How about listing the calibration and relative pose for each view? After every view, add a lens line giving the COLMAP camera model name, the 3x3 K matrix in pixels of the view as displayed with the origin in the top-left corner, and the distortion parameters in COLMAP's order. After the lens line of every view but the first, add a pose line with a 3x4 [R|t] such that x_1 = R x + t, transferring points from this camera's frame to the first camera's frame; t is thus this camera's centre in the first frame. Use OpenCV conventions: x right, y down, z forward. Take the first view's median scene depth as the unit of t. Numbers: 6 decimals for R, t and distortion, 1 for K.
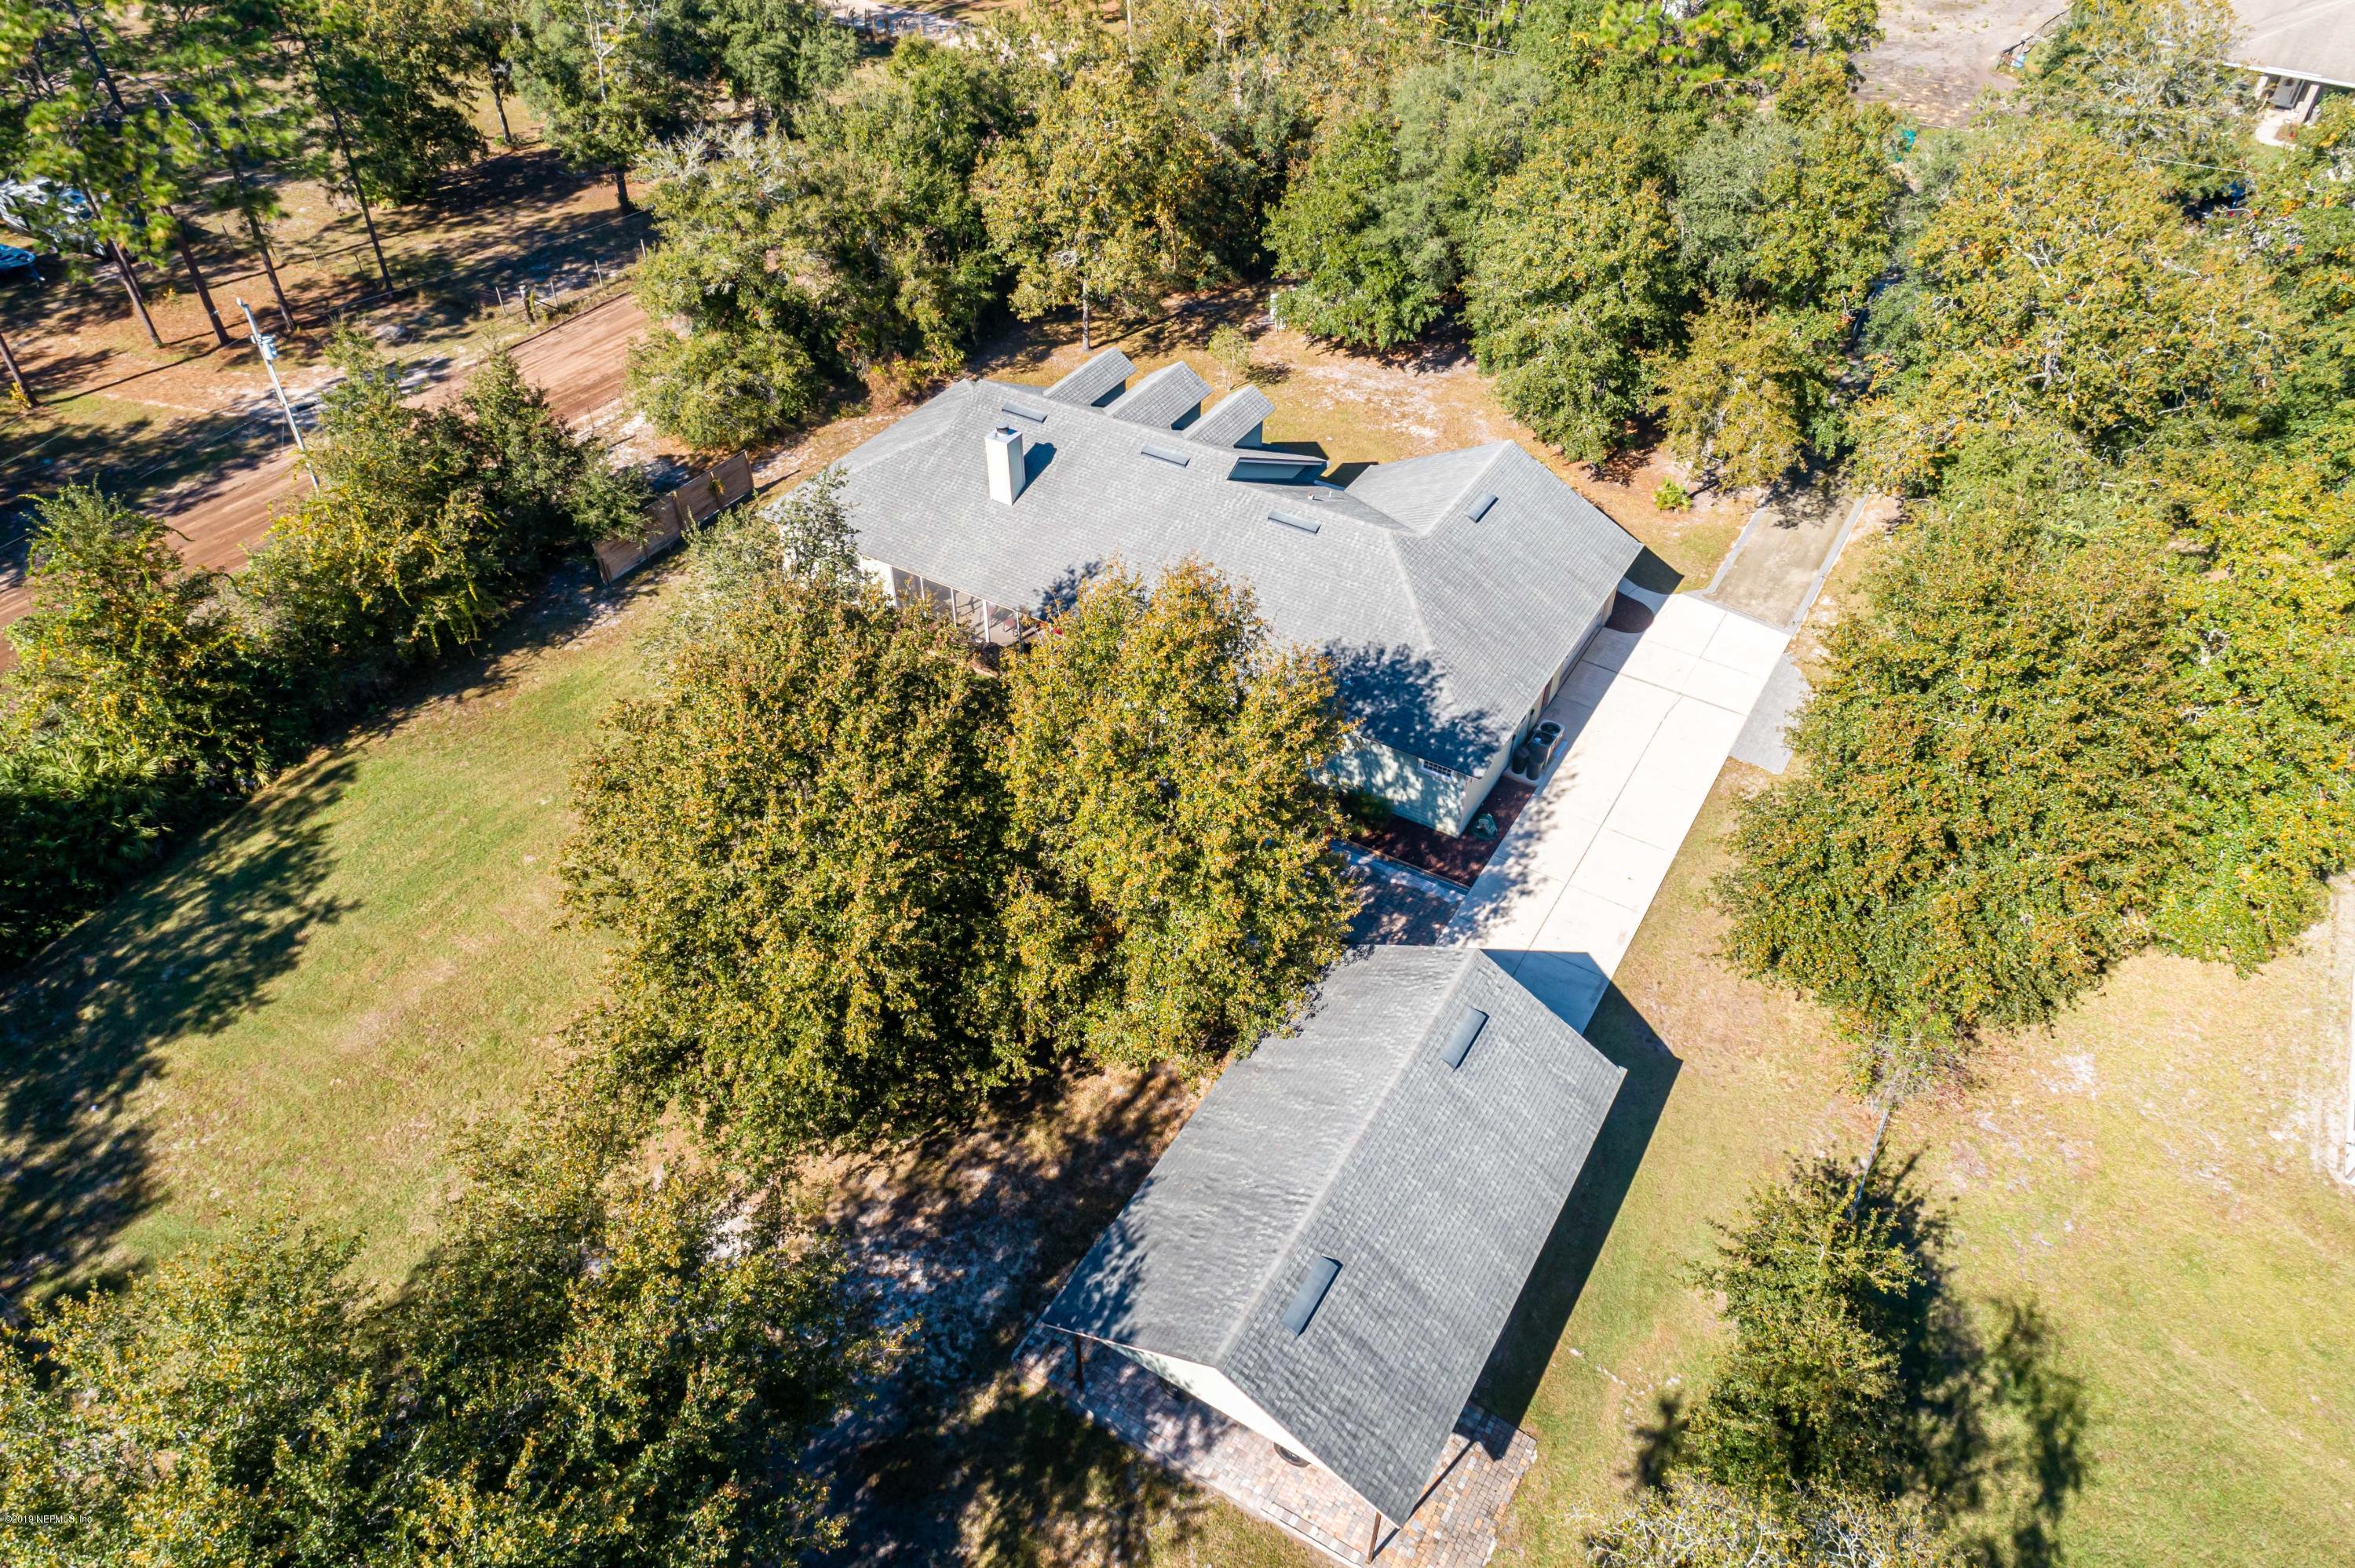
lens RADIAL K [[1578.1, 0, 1177.5], [0, 1578.1, 784.0], [0, 0, 1]] dist [-0.008898, 0.001489]
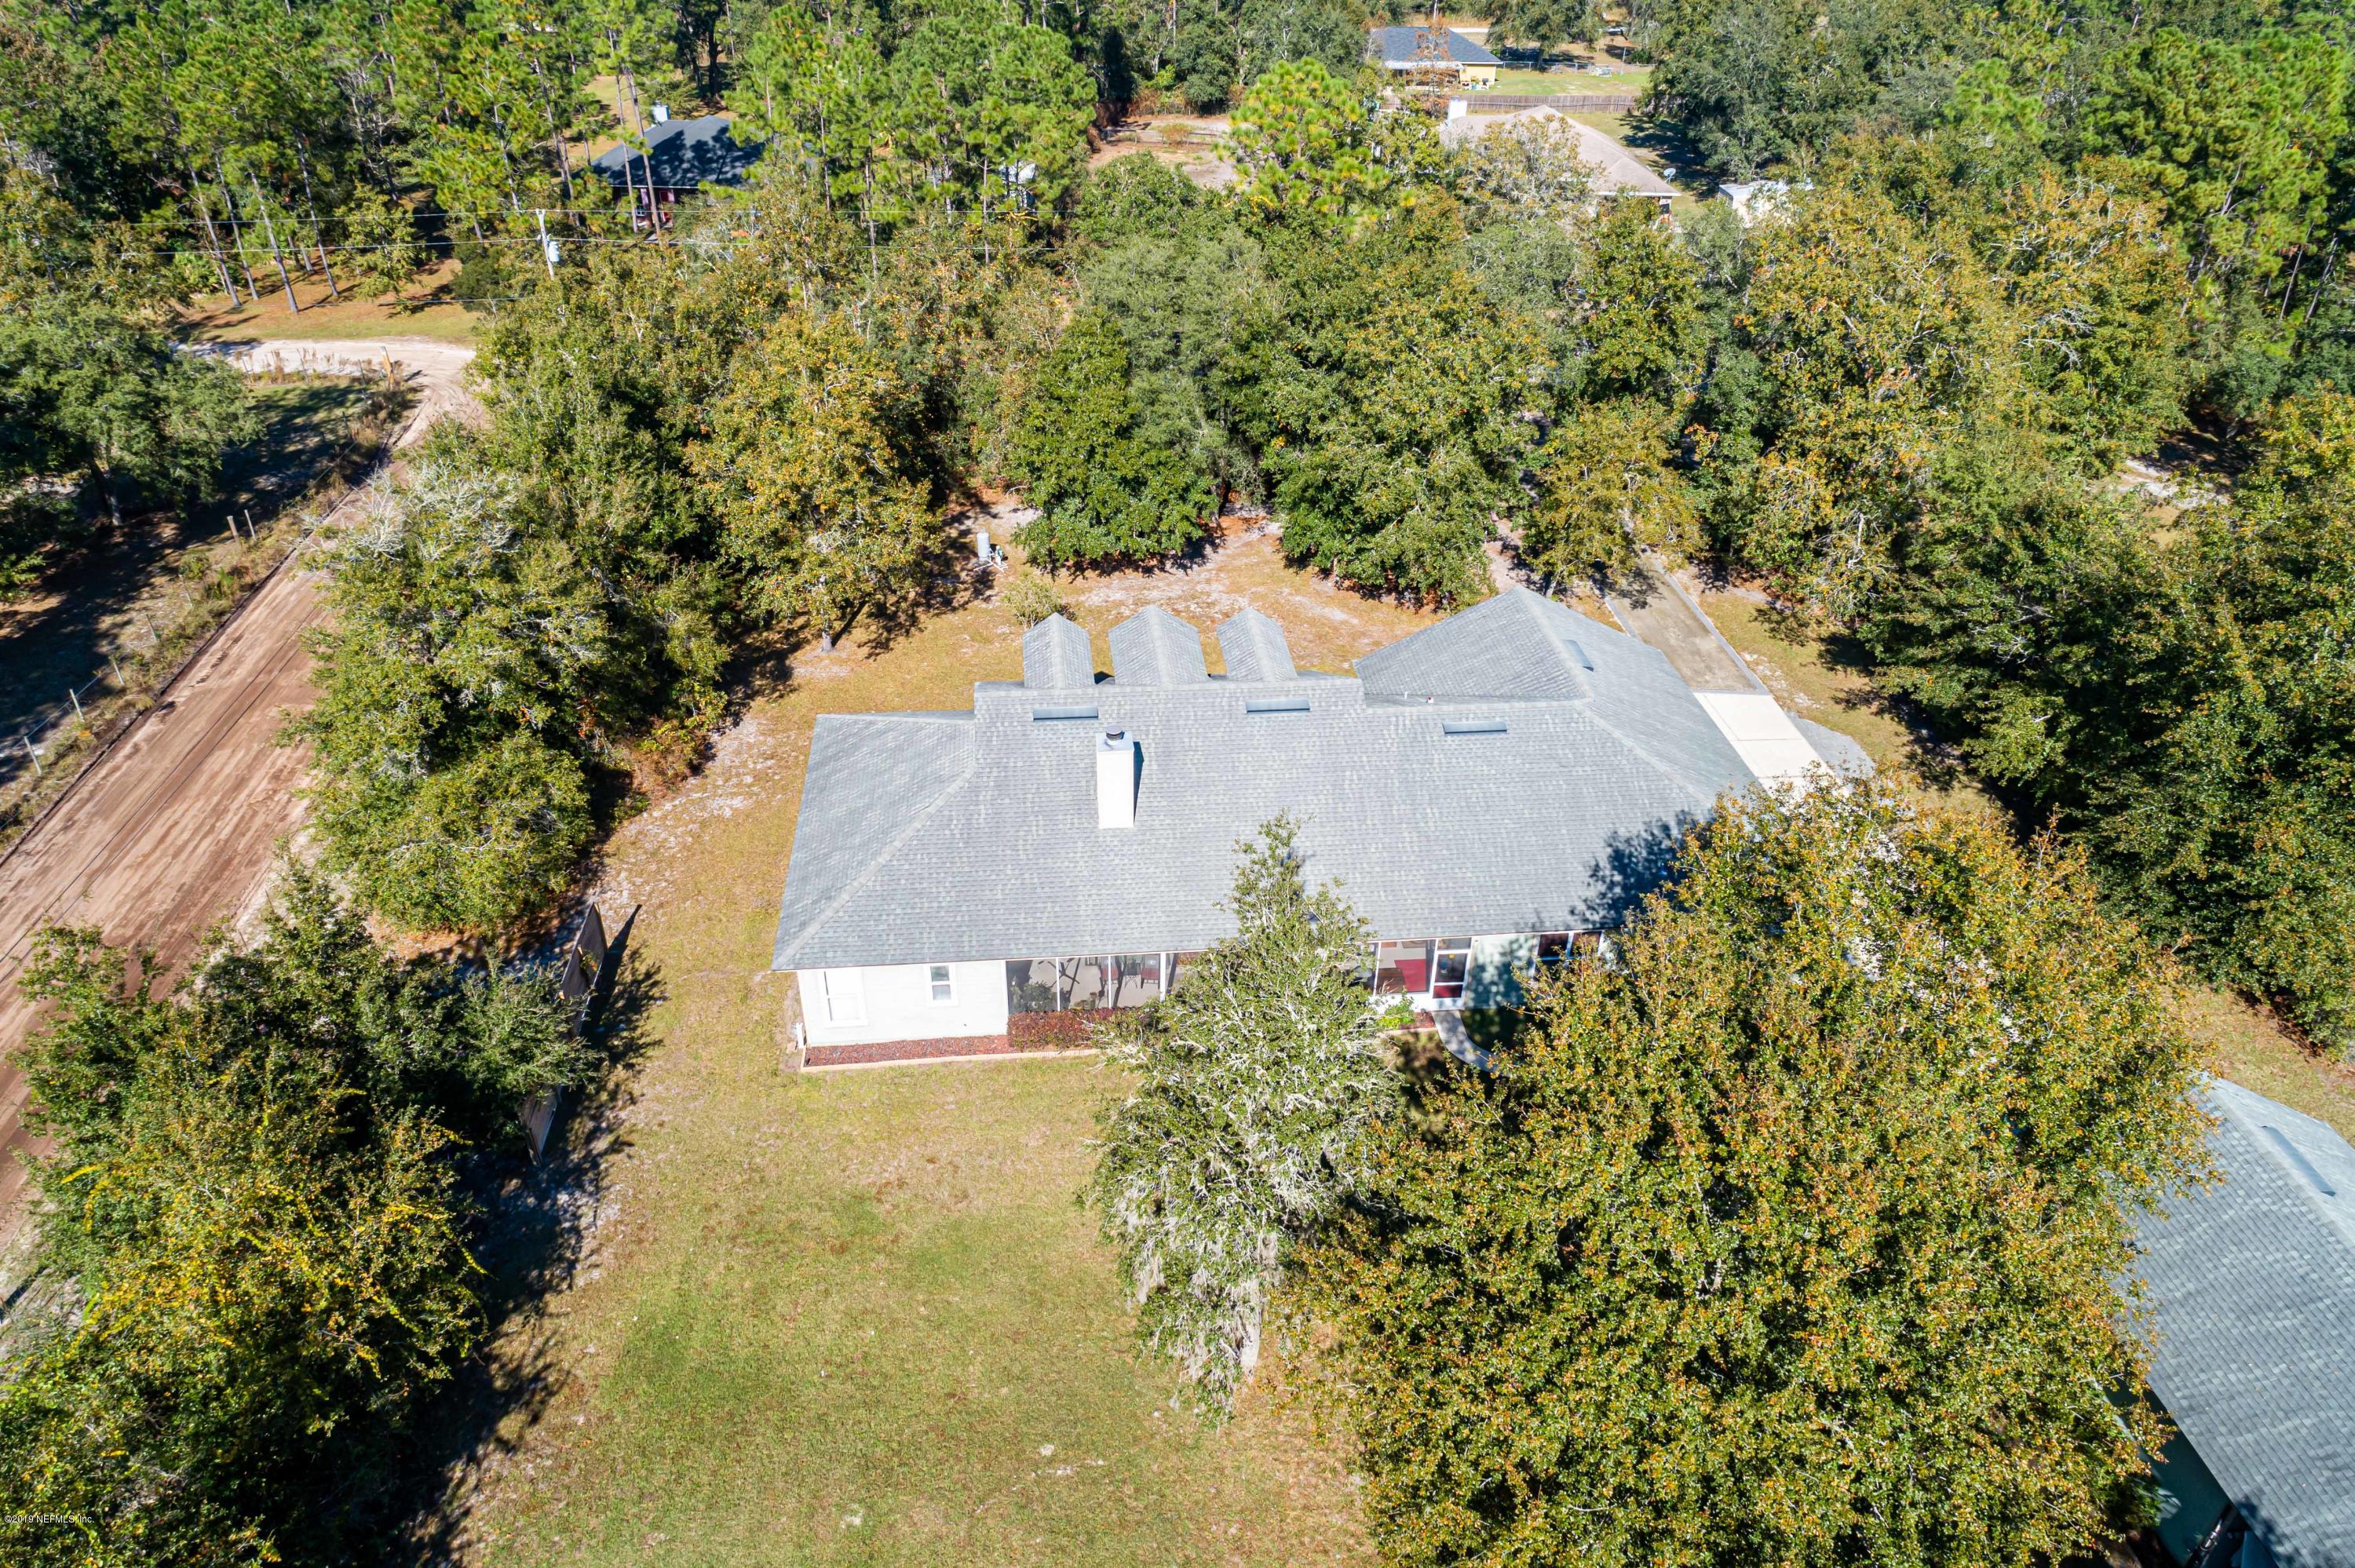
lens RADIAL K [[1557.5, 0, 1175.6], [0, 1557.5, 799.5], [0, 0, 1]] dist [-0.018077, 0.023975]
pose [[0.802967, -0.323494, 0.500595, -0.520568], [0.382847, 0.923651, -0.017215, -0.189702], [-0.456806, 0.205474, 0.865511, 0.380538]]
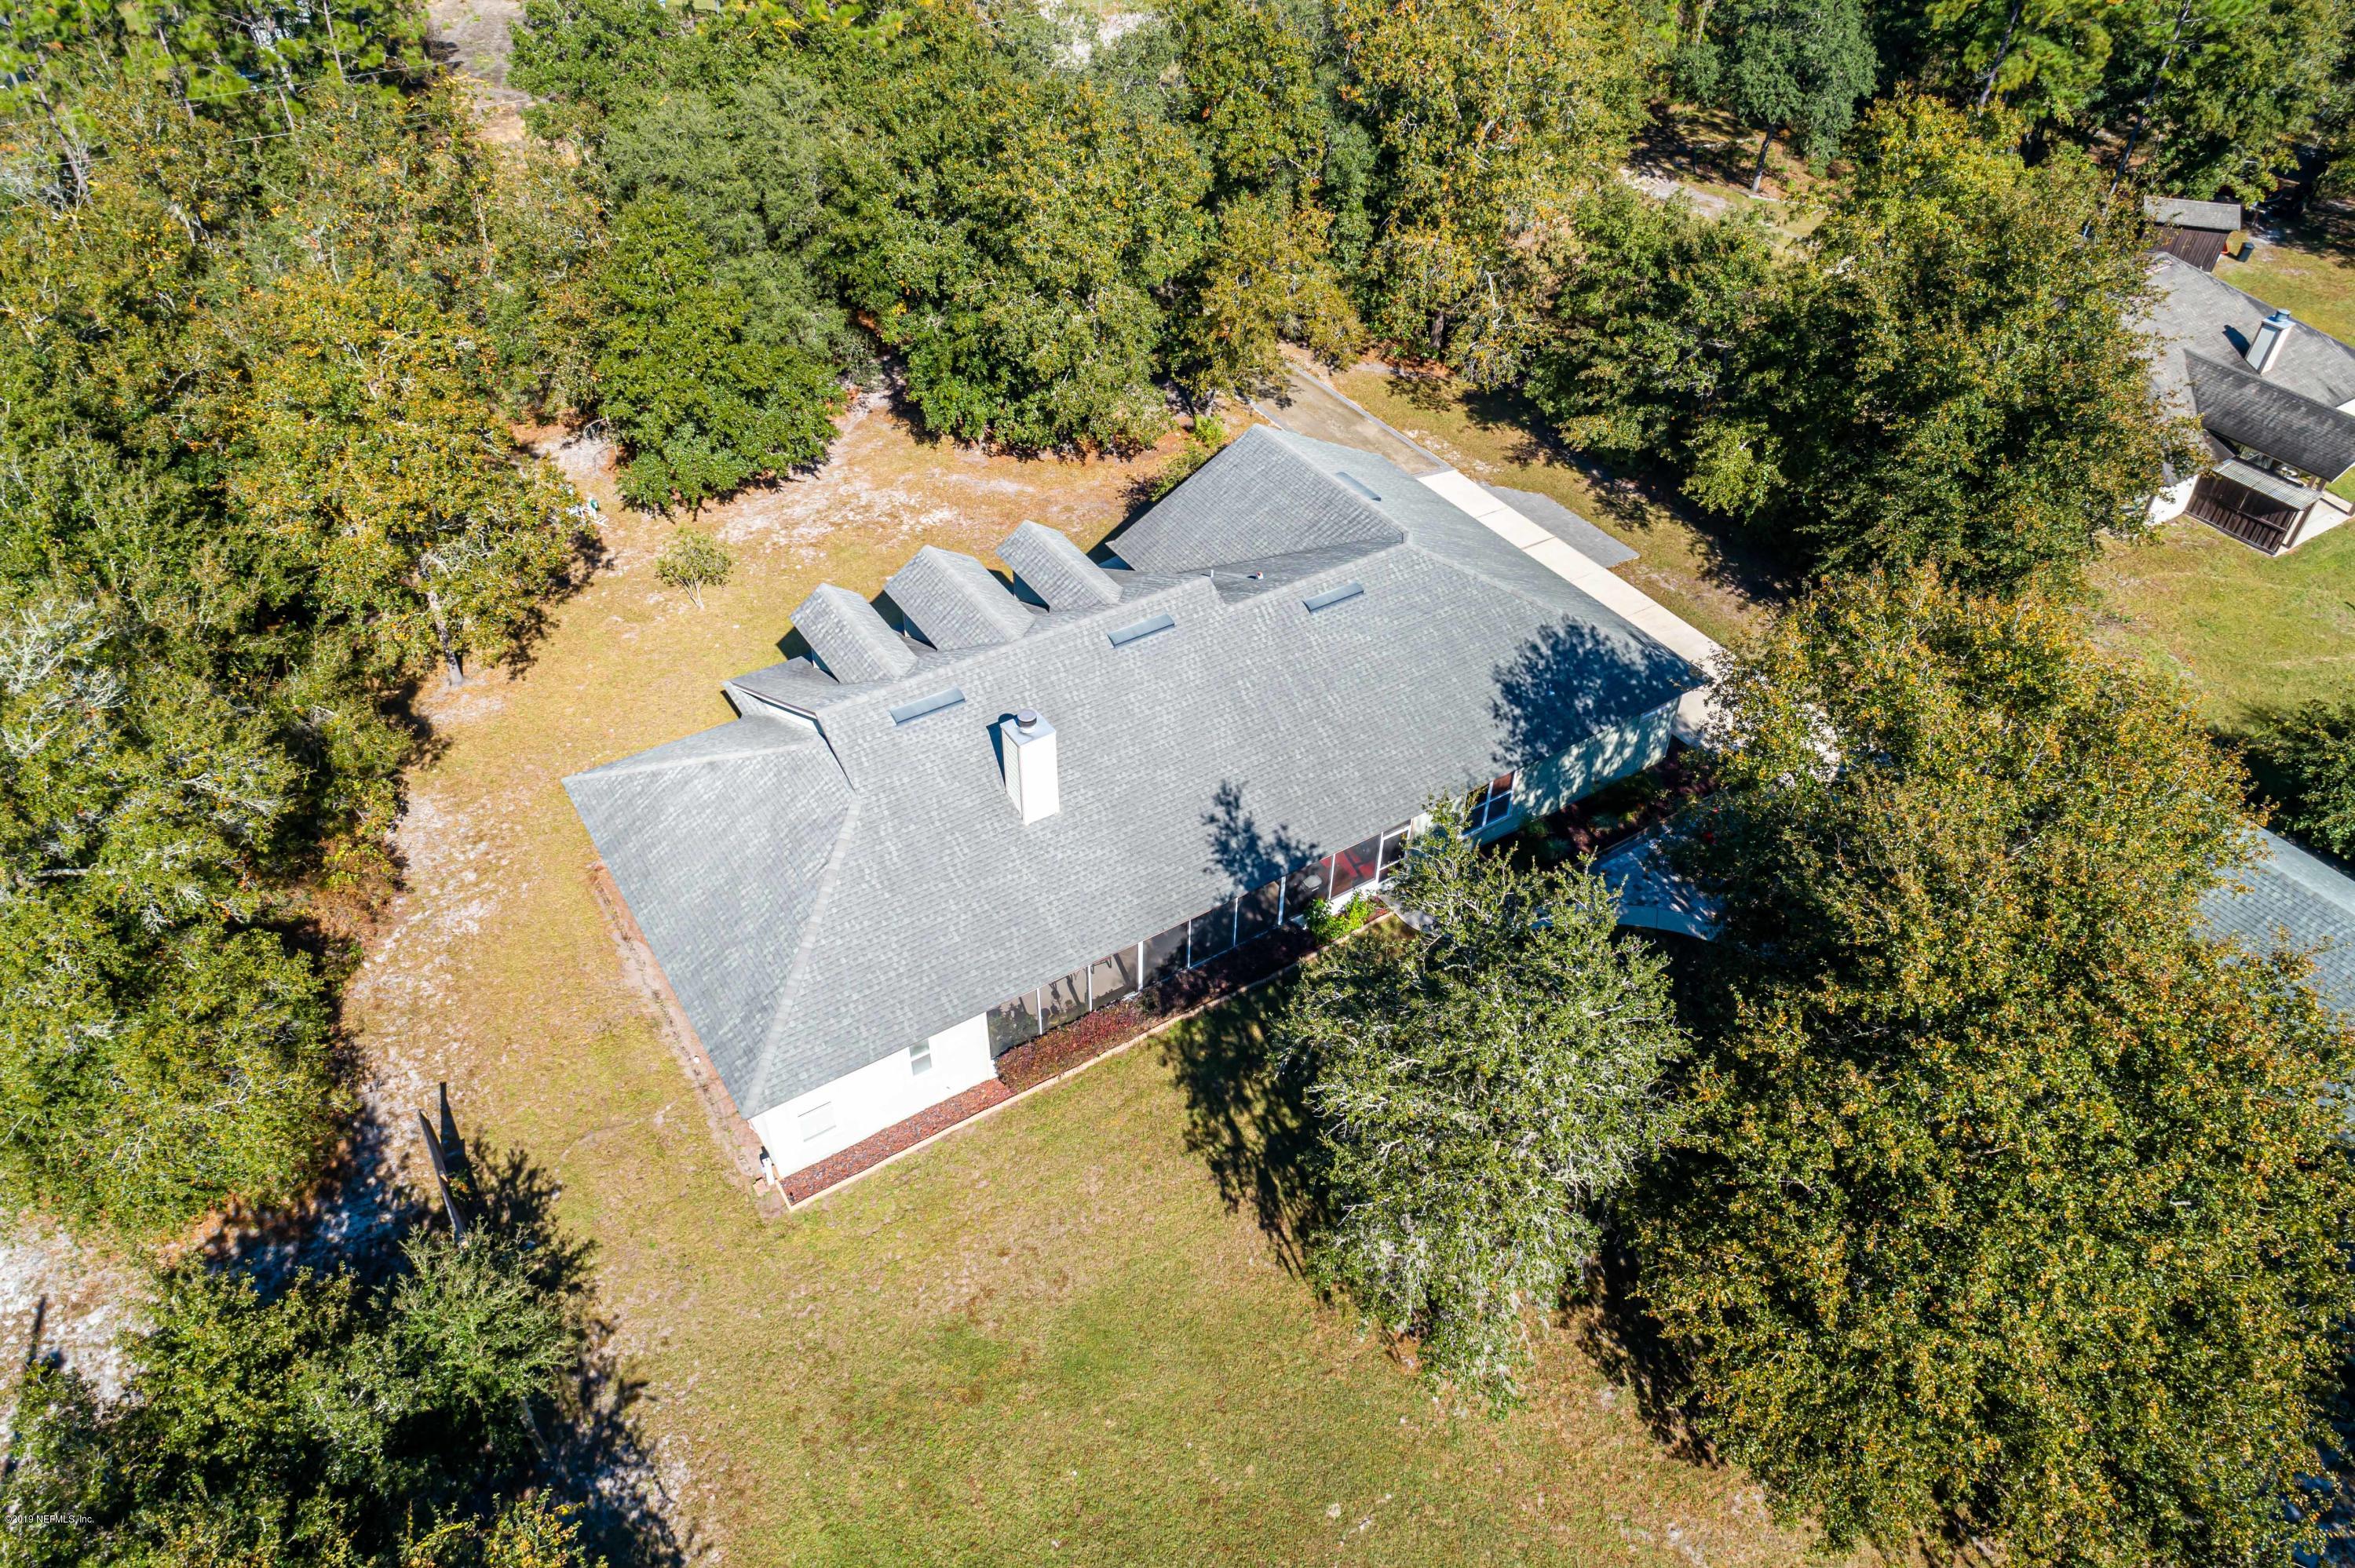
lens RADIAL K [[1557.5, 0, 1175.6], [0, 1557.5, 799.5], [0, 0, 1]] dist [-0.018077, 0.023975]
pose [[0.442633, -0.590556, 0.674774, -0.596459], [0.579238, 0.762745, 0.287583, -0.387217], [-0.684513, 0.263561, 0.679689, 0.580444]]
